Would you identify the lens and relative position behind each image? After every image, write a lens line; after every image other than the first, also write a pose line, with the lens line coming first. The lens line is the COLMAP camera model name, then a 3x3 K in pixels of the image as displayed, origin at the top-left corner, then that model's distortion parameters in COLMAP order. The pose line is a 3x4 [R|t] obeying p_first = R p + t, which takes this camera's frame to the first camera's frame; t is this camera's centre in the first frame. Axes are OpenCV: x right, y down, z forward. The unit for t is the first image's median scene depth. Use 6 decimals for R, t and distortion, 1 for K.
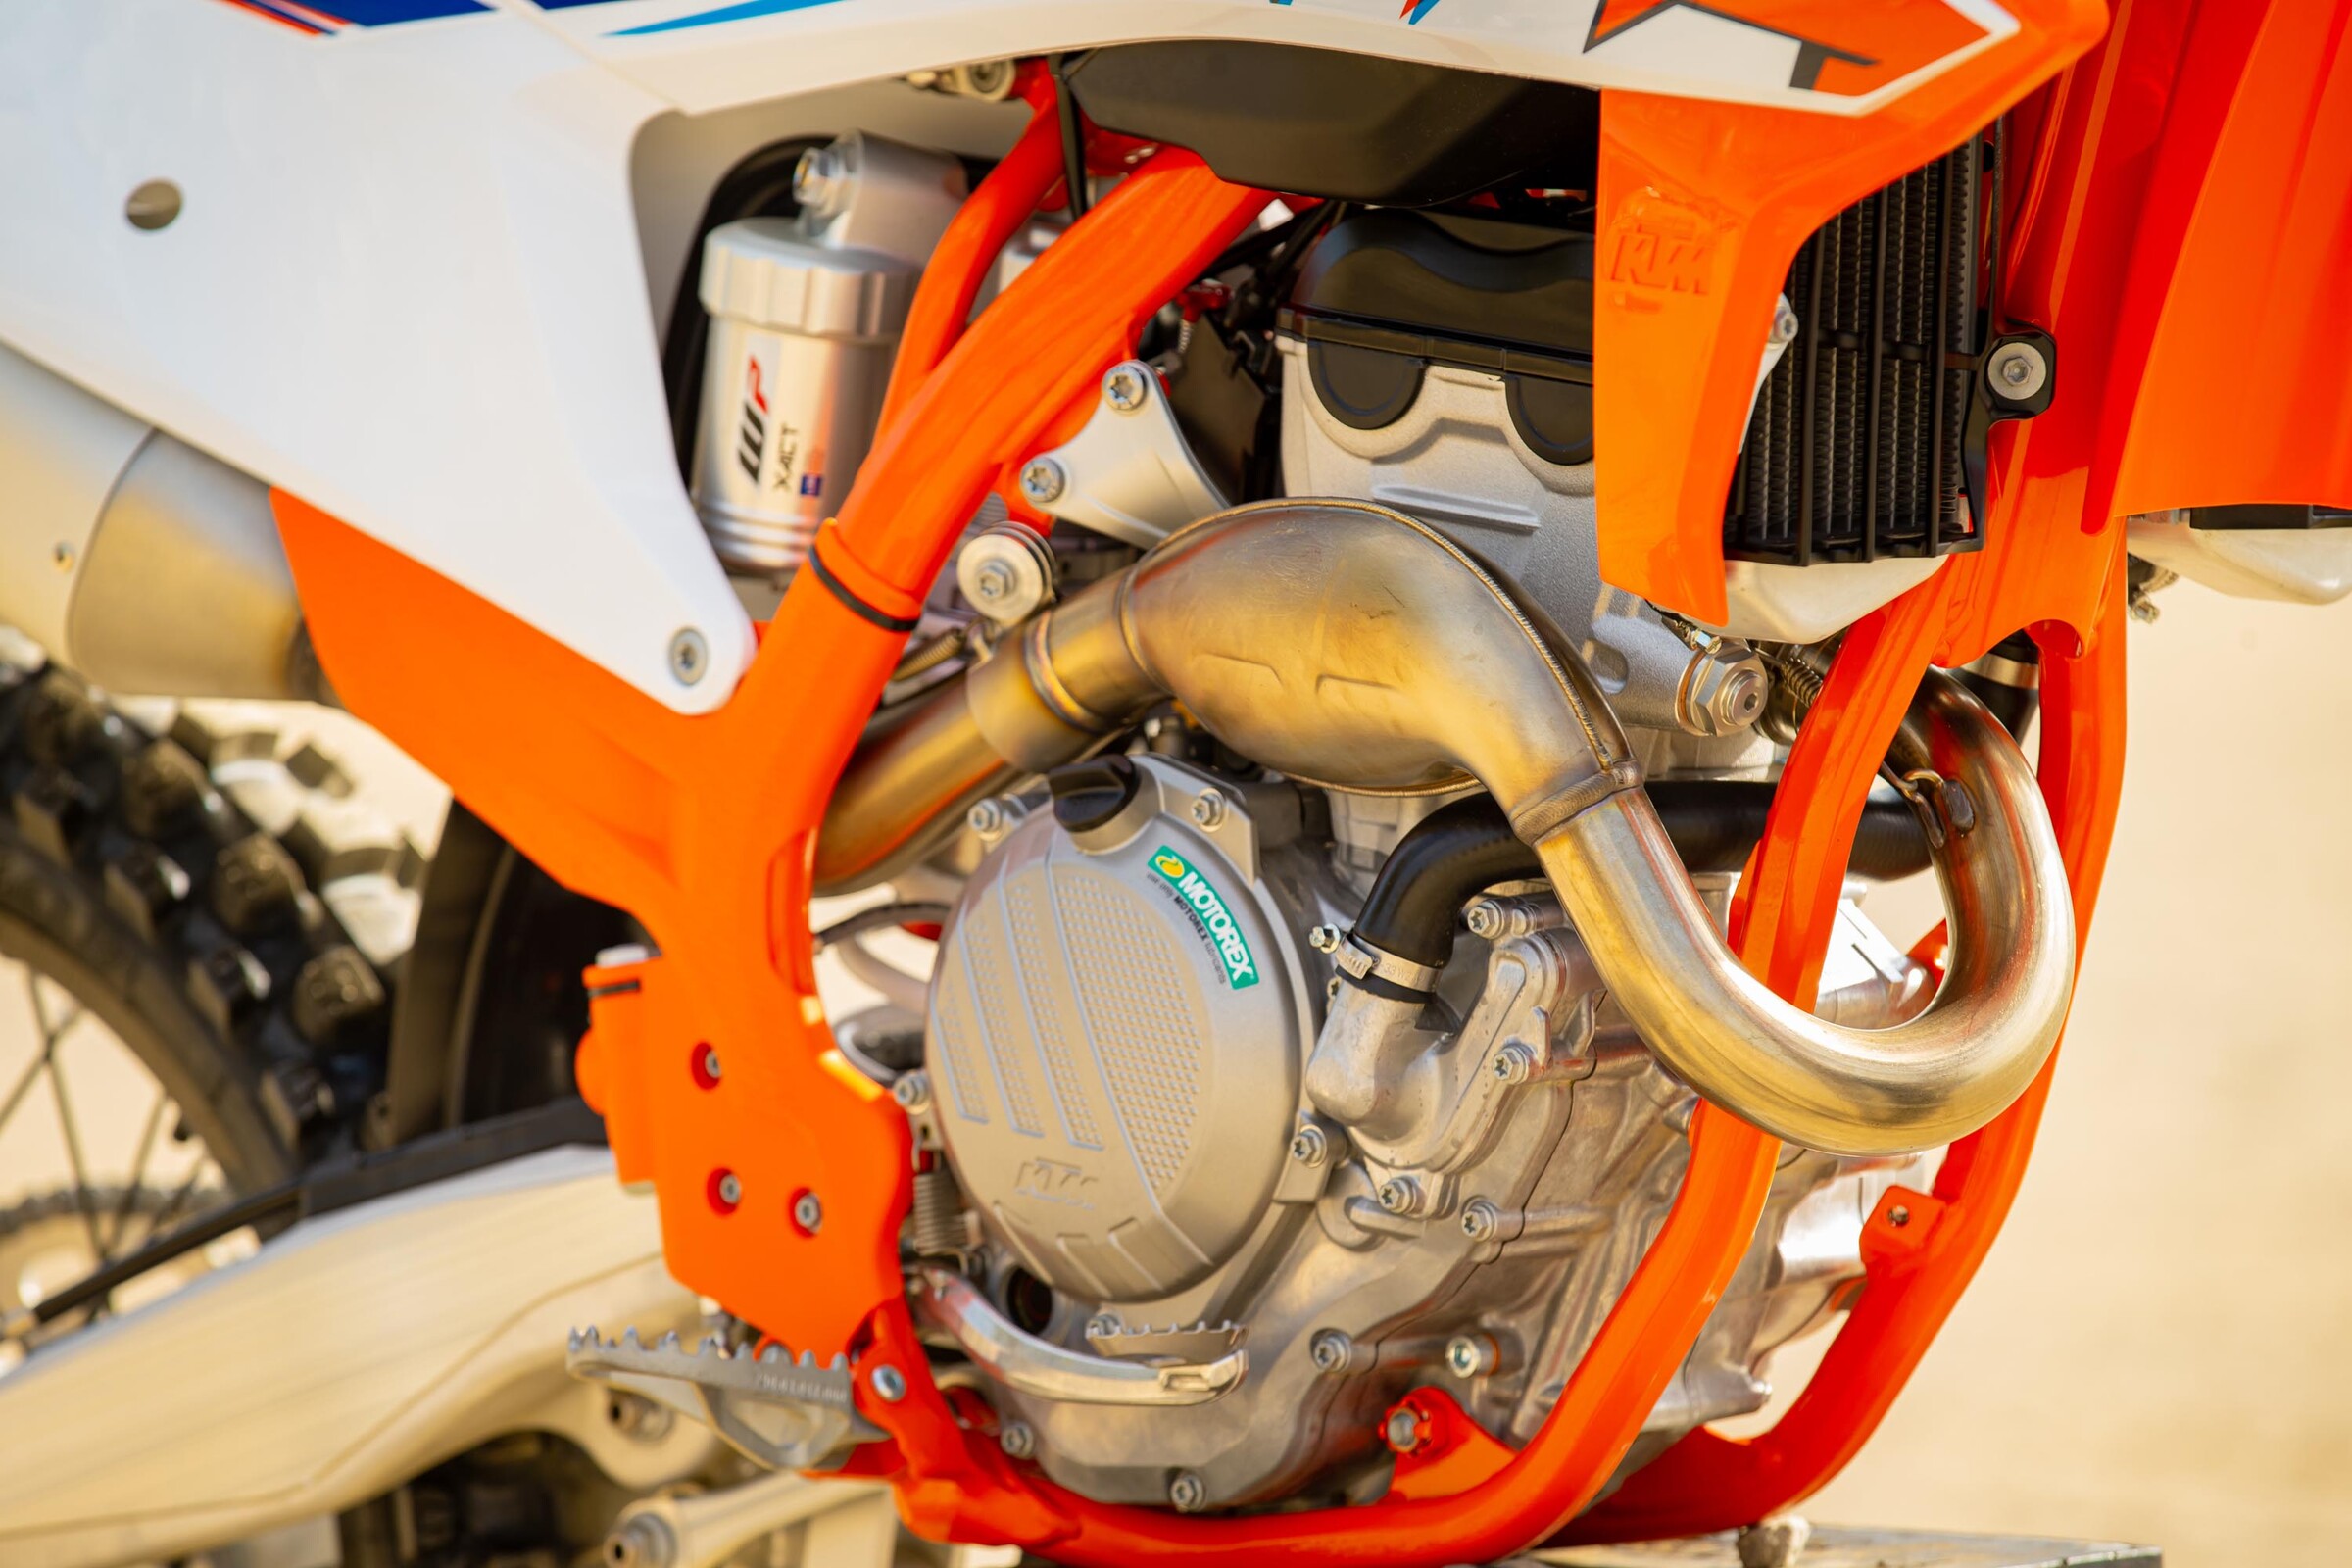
lens RADIAL K [[13785.3, 0, 1172.4], [0, 13785.3, 792.1], [0, 0, 1]] dist [1.936166, 0.000000]
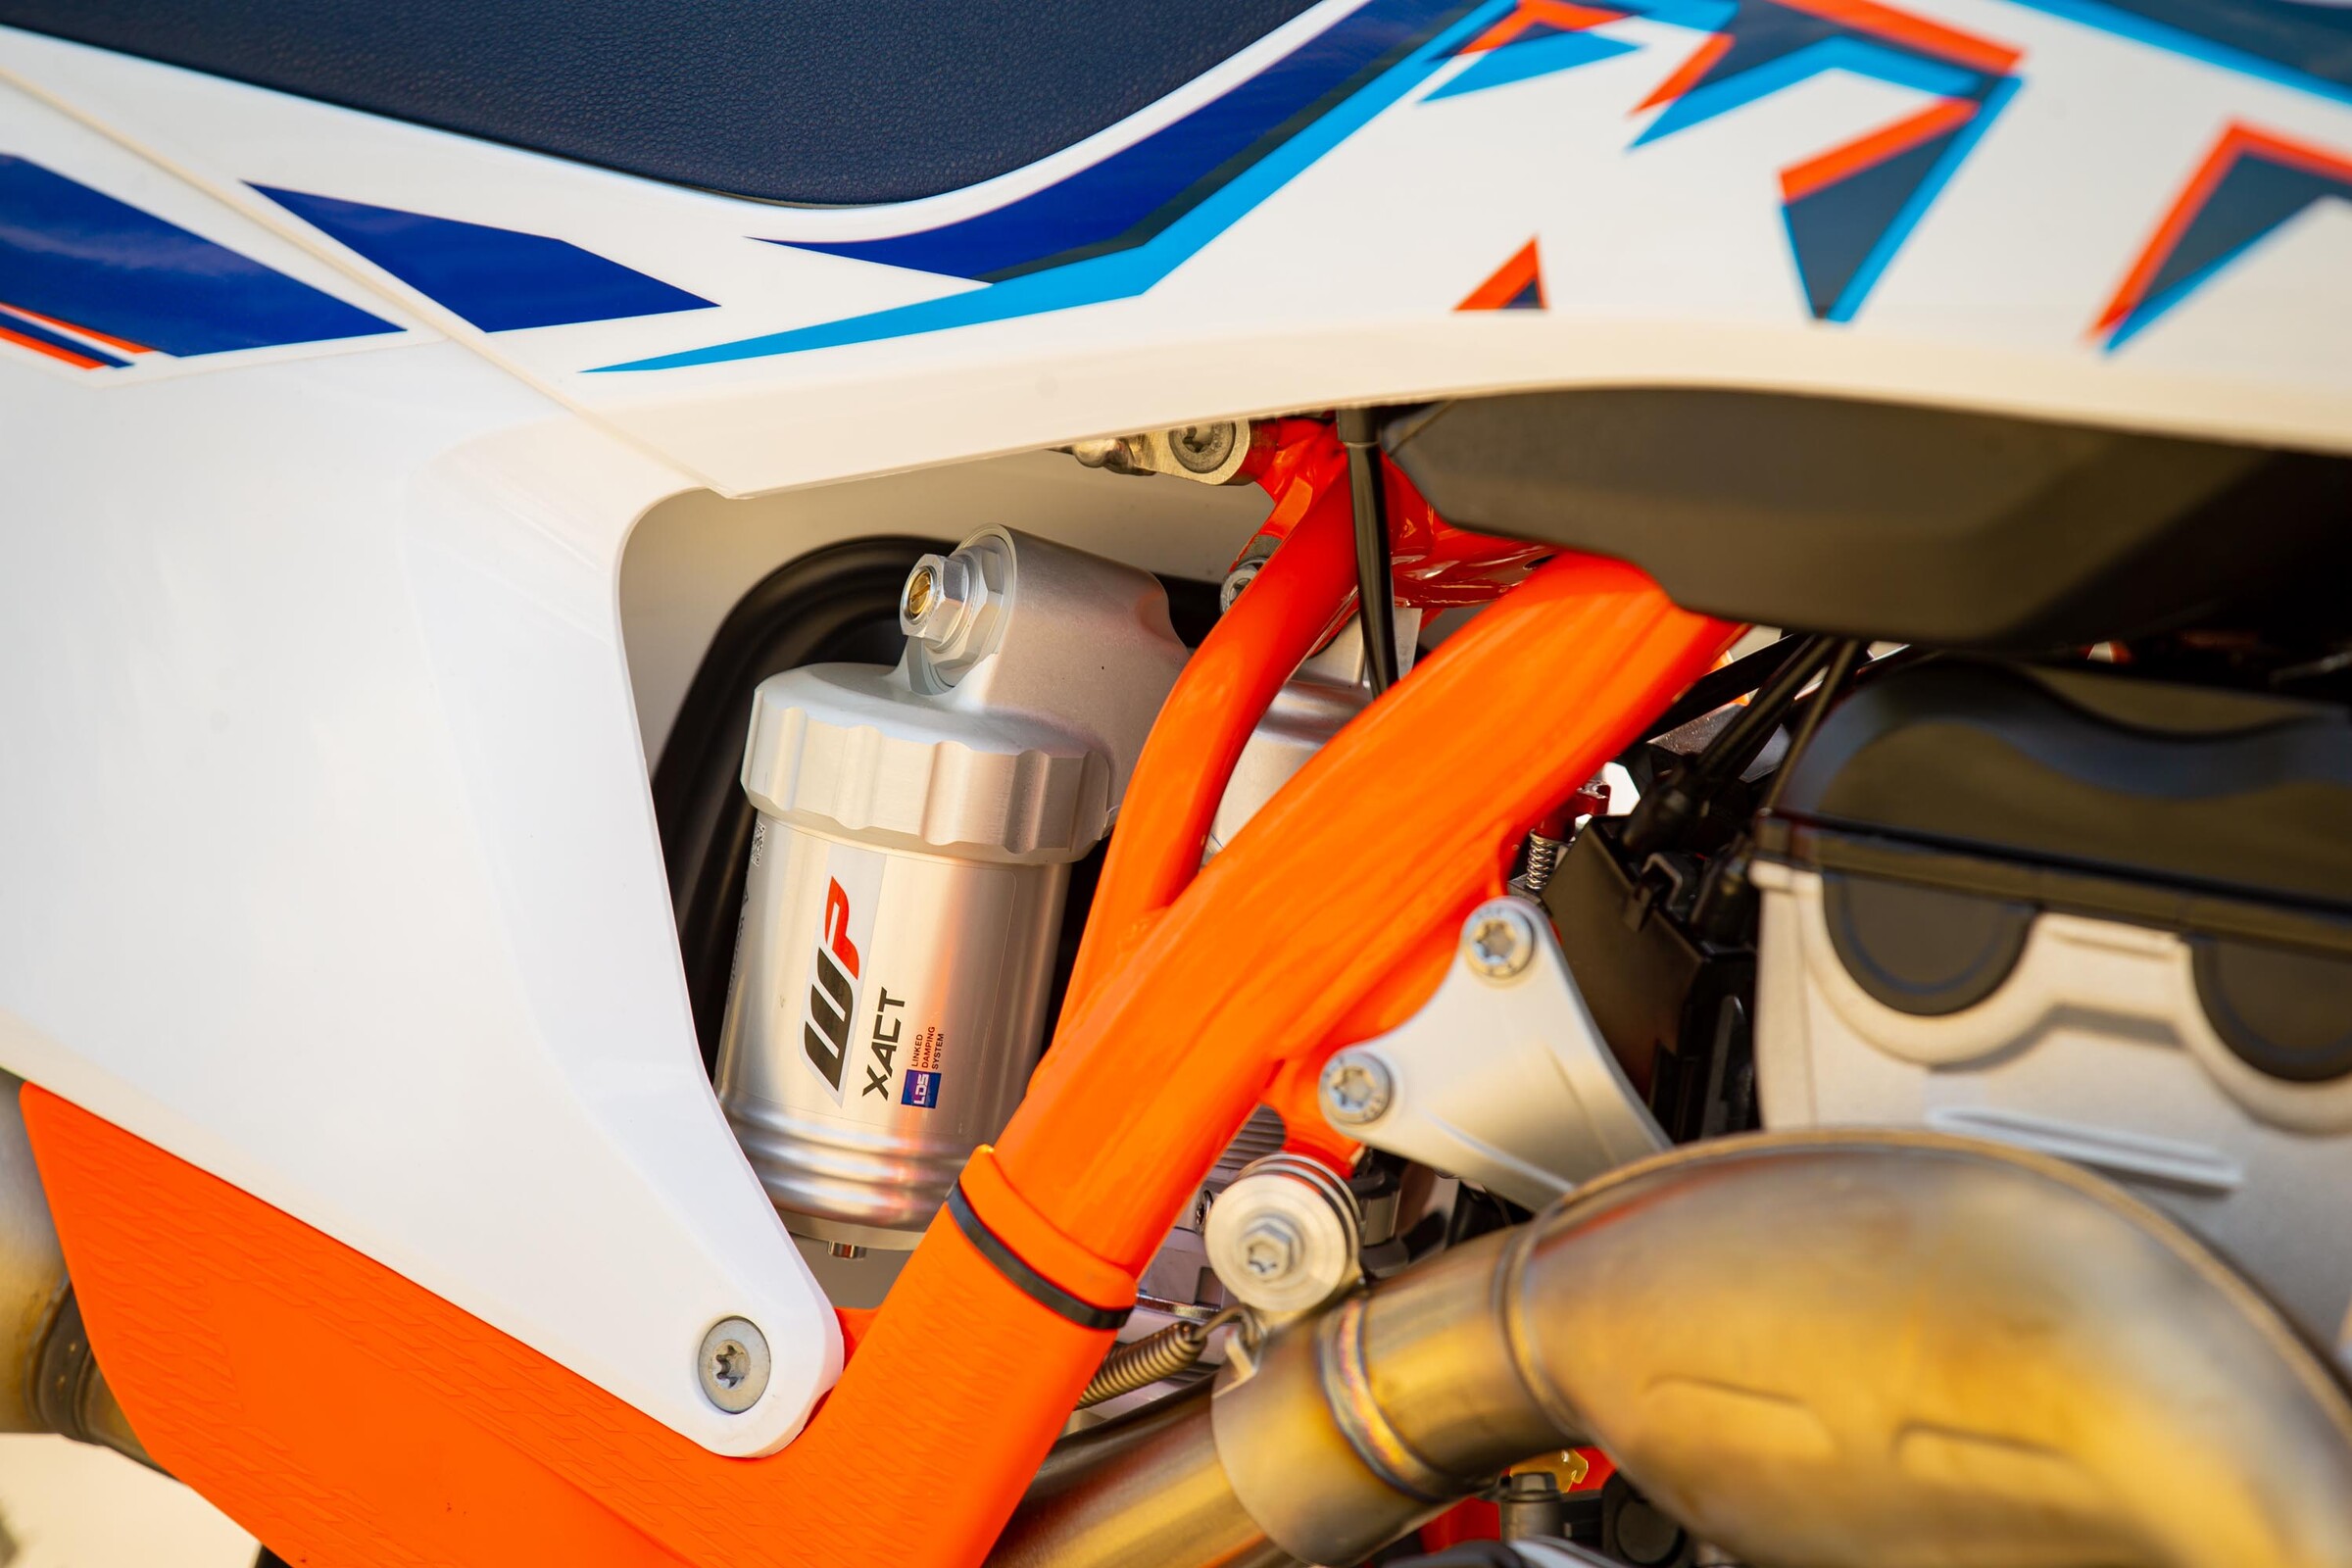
lens RADIAL K [[13785.3, 0, 1186.4], [0, 13785.3, 768.7], [0, 0, 1]] dist [1.936166, 0.000000]
pose [[0.992156, 0.018461, 0.123633, -0.093308], [-0.013436, 0.999054, -0.041353, -0.011125], [-0.124279, 0.039367, 0.991466, 0.383843]]
